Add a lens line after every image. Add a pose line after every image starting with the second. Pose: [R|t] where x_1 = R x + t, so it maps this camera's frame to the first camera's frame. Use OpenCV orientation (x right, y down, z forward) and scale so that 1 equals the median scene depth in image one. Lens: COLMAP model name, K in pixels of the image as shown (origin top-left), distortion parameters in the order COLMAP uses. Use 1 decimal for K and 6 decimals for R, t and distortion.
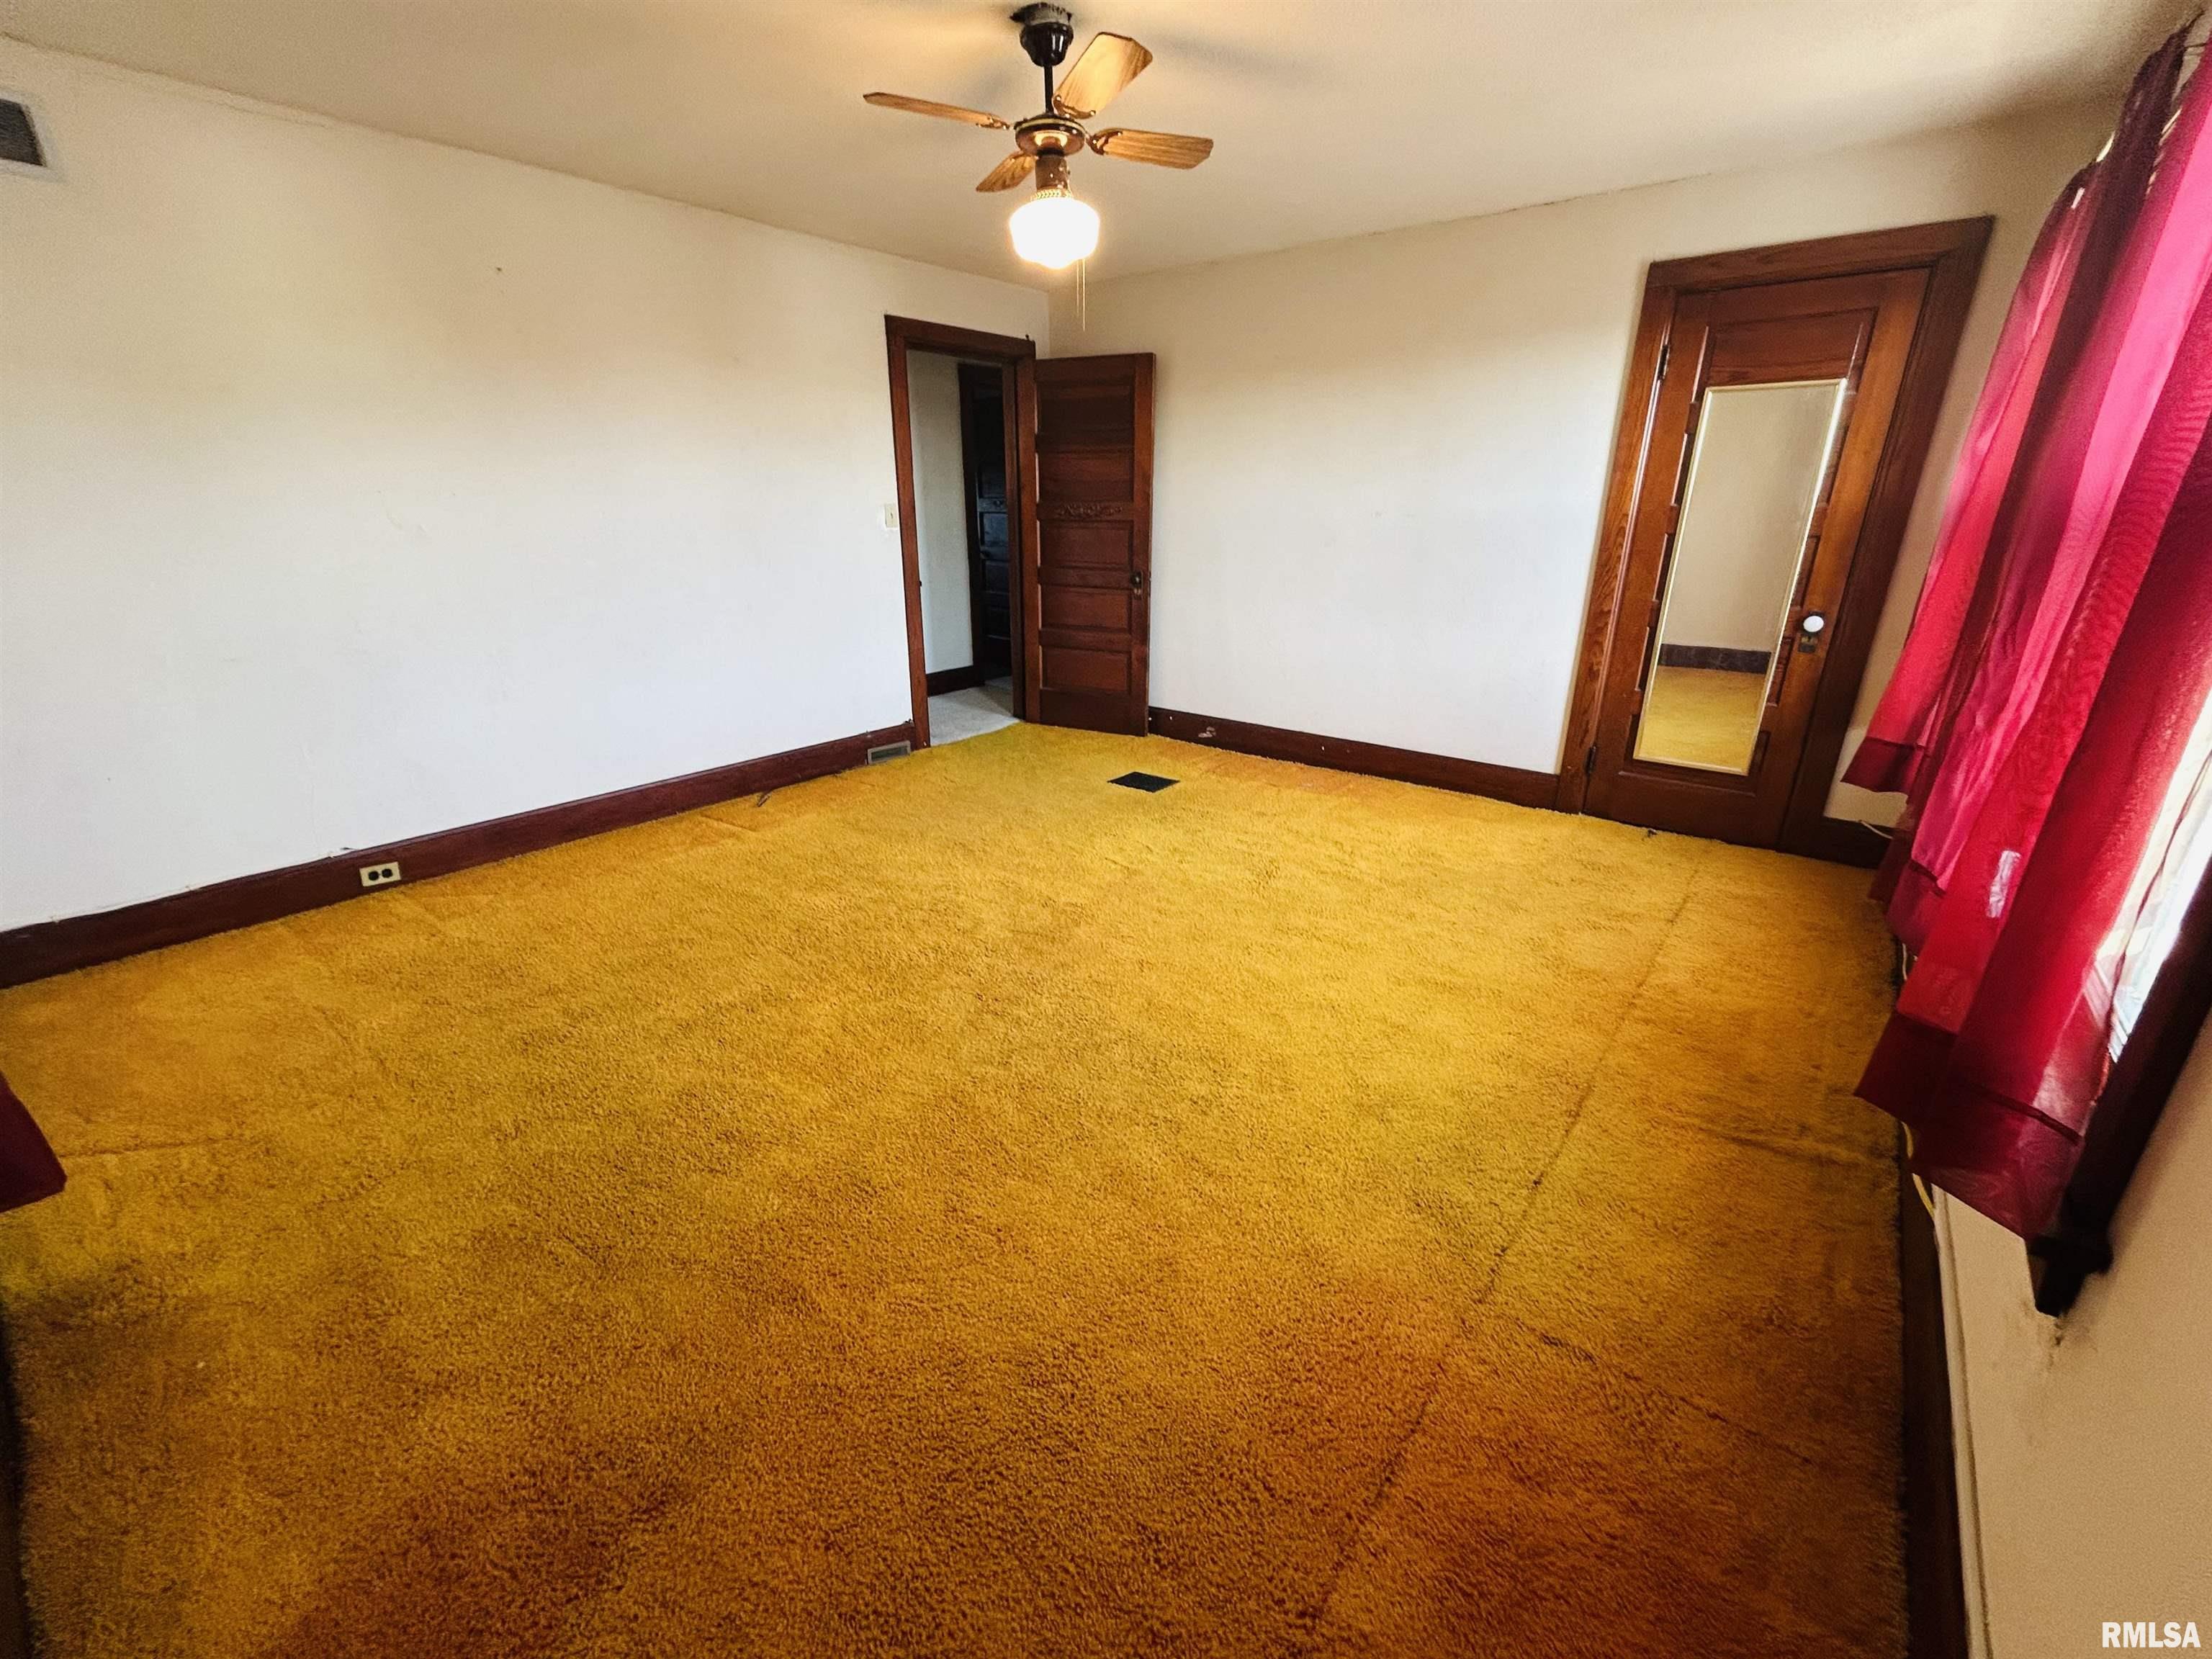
lens RADIAL K [[908.6, 0, 1109.6], [0, 908.6, 840.1], [0, 0, 1]] dist [-0.000624, 0.000602]
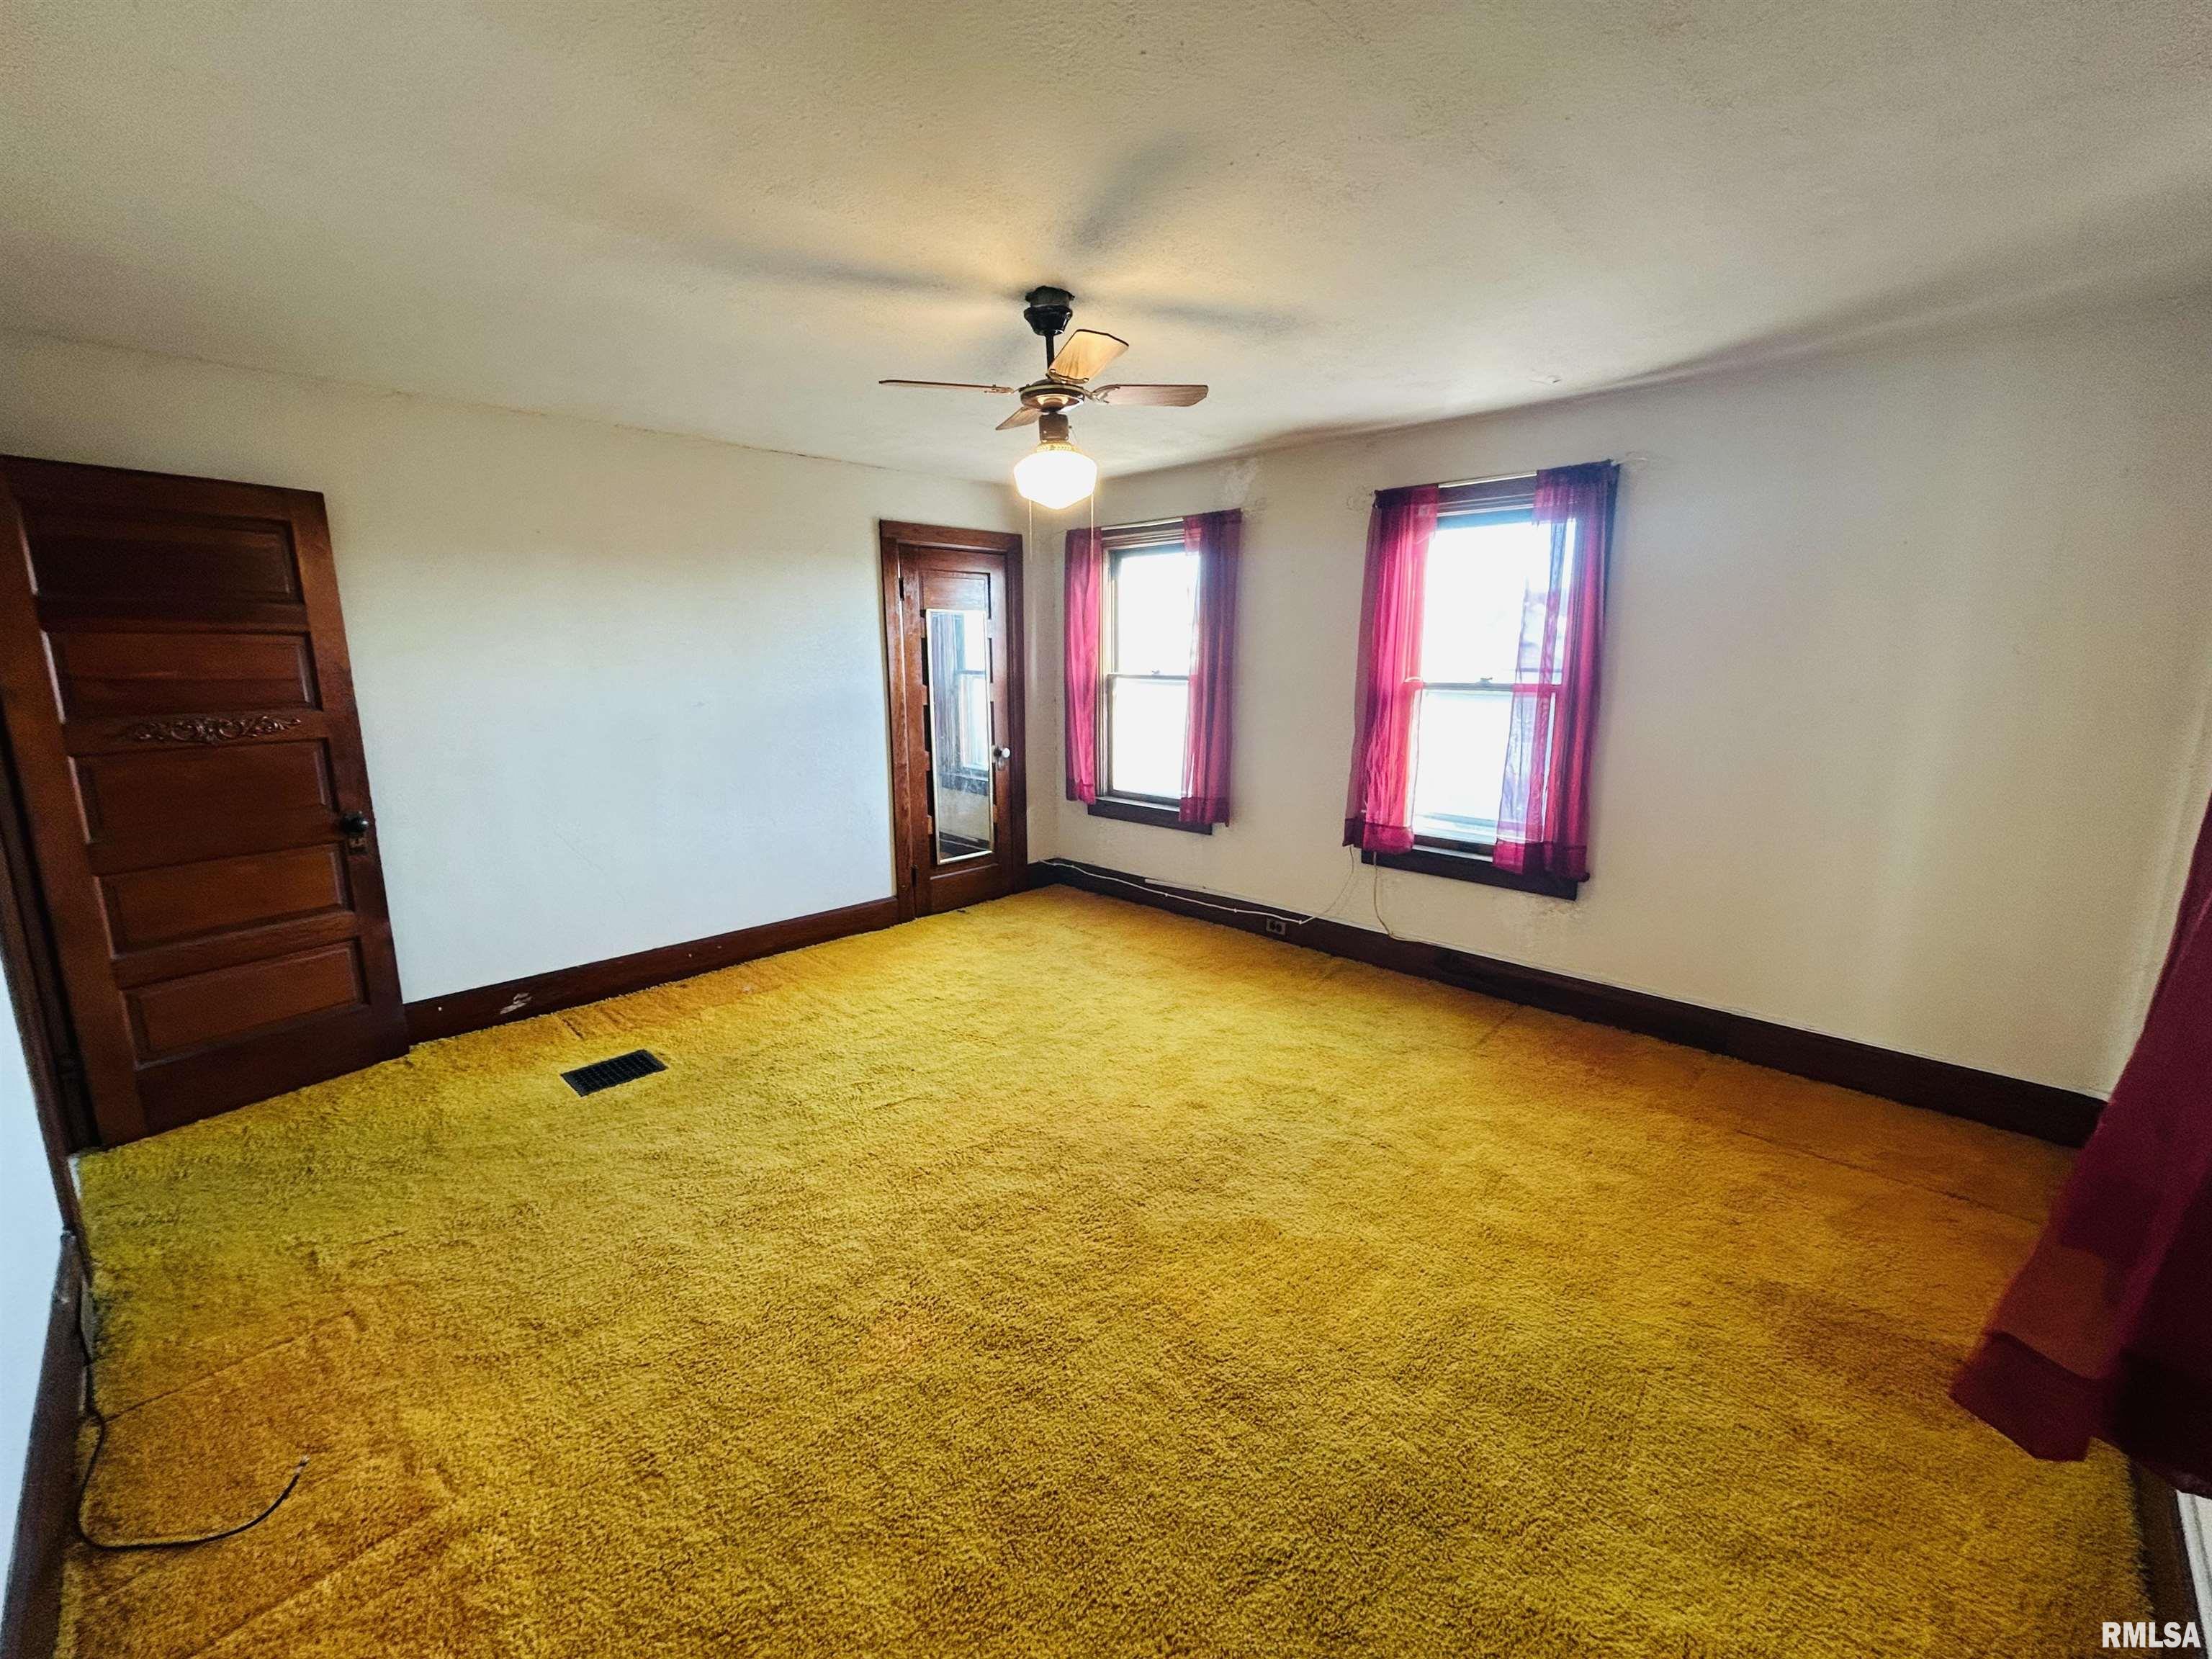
lens RADIAL K [[908.6, 0, 1107.1], [0, 908.6, 819.8], [0, 0, 1]] dist [-0.000624, 0.000602]
pose [[0.104285, -0.185182, 0.977155, -0.673178], [0.355416, 0.924571, 0.137286, -0.237960], [-0.928873, 0.332979, 0.162236, 0.510112]]
